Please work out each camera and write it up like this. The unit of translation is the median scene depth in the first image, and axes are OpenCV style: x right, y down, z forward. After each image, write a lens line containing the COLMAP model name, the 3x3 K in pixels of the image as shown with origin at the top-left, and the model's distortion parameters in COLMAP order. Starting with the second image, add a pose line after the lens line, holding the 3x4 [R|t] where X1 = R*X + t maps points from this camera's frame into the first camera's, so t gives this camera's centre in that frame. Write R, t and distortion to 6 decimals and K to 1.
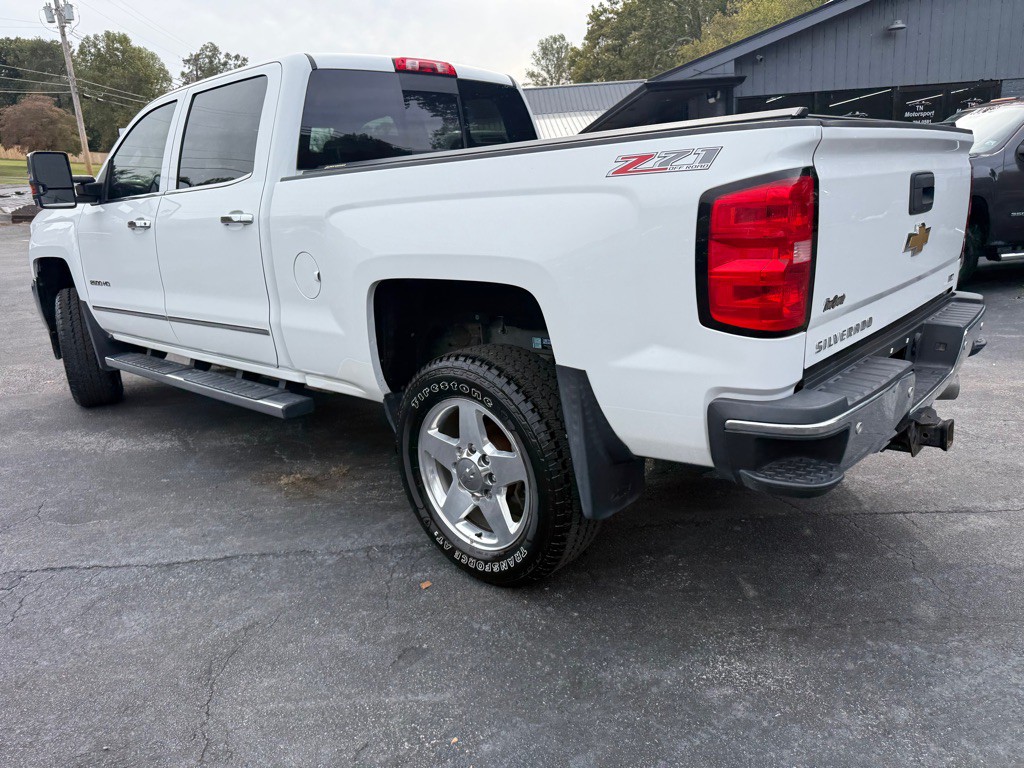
lens RADIAL K [[729.7, 0, 516.4], [0, 729.7, 373.8], [0, 0, 1]] dist [0.004152, -0.008421]
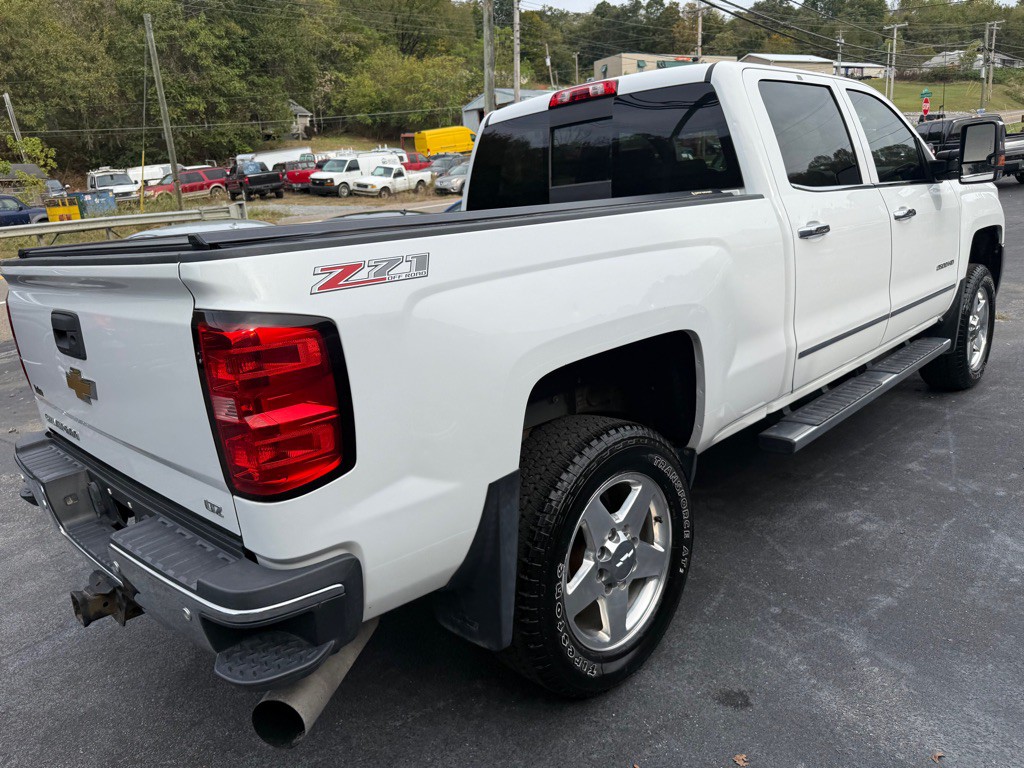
lens RADIAL K [[726.8, 0, 515.6], [0, 726.8, 385.5], [0, 0, 1]] dist [0.026272, -0.035385]
pose [[-0.041089, 0.305680, -0.951247, 1.149394], [-0.160464, 0.937675, 0.308249, -0.453784], [0.986186, 0.165307, 0.010522, 1.273924]]
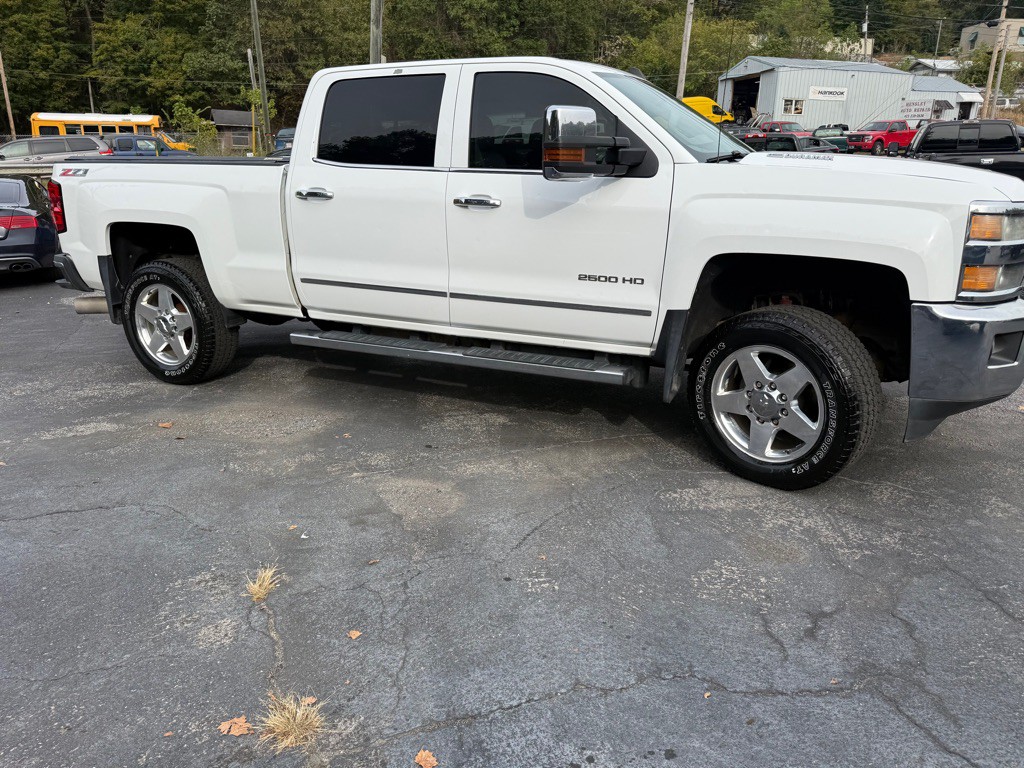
lens RADIAL K [[726.8, 0, 515.6], [0, 726.8, 385.5], [0, 0, 1]] dist [0.026272, -0.035385]
pose [[-0.956894, 0.136979, -0.256106, 0.076394], [-0.018459, 0.851329, 0.524307, -0.865097], [0.289850, 0.506434, -0.812103, 3.216624]]
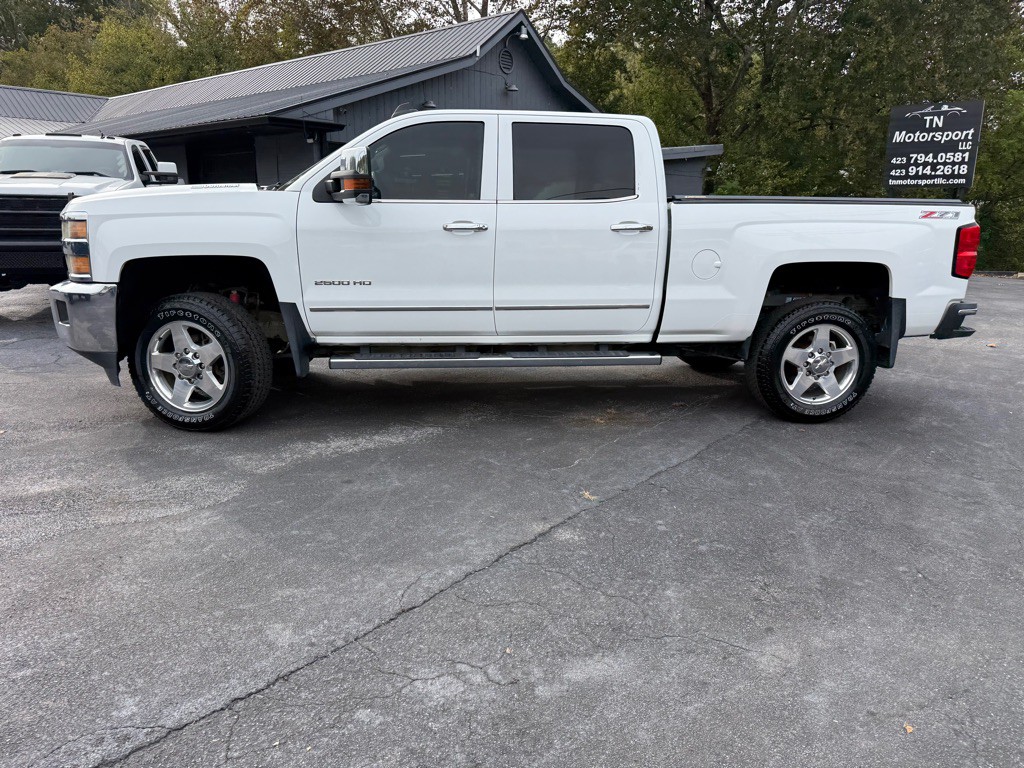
lens RADIAL K [[725.1, 0, 517.3], [0, 725.1, 391.4], [0, 0, 1]] dist [0.032763, -0.041517]
pose [[0.647677, -0.113940, 0.753347, -1.901450], [0.133752, 0.990404, 0.034802, 0.031275], [-0.750083, 0.078221, 0.656702, 0.306293]]
